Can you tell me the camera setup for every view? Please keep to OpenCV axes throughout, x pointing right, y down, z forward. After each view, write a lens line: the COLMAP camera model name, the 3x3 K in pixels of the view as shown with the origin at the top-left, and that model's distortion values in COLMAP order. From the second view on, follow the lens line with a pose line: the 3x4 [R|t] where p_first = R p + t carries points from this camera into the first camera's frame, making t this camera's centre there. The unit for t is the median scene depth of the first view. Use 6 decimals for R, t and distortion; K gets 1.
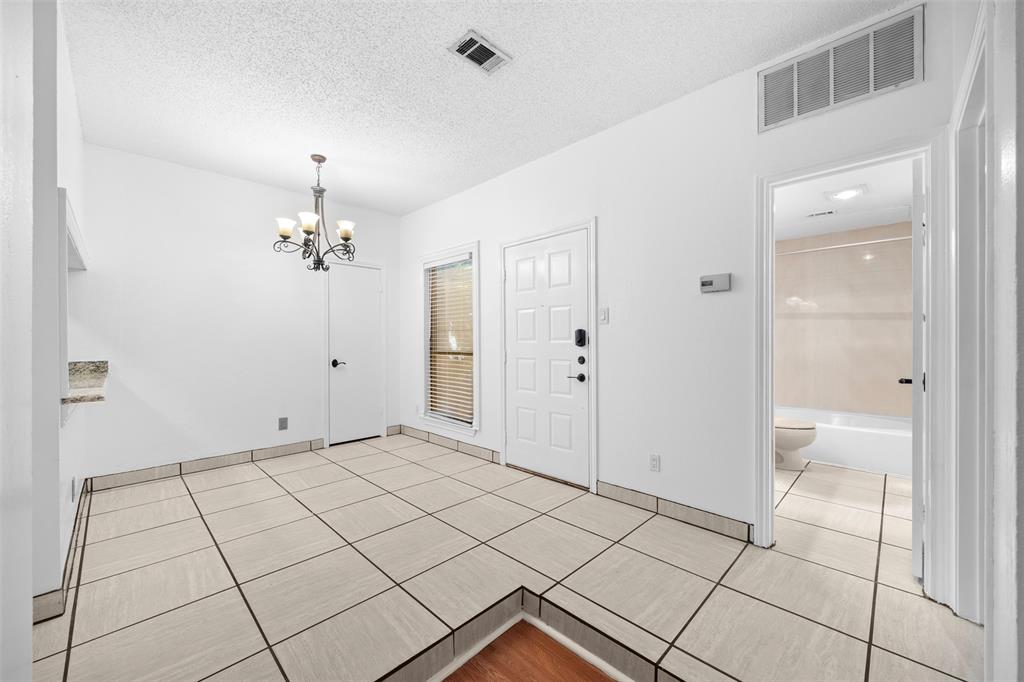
lens RADIAL K [[395.4, 0, 512.5], [0, 395.4, 338.5], [0, 0, 1]] dist [-0.000807, -0.000897]
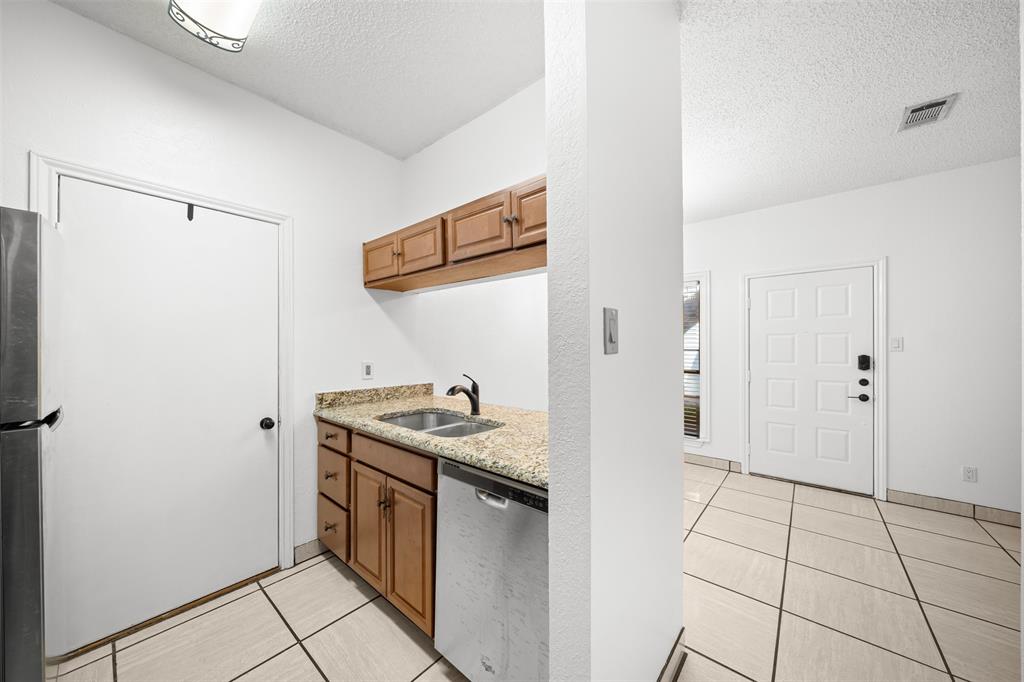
lens RADIAL K [[355.2, 0, 515.8], [0, 355.2, 345.0], [0, 0, 1]] dist [0.001939, 0.000124]
pose [[0.995927, 0.009500, 0.089663, -0.910074], [-0.009285, 0.999953, -0.002812, -0.039909], [-0.089685, 0.001968, 0.995968, 0.074024]]
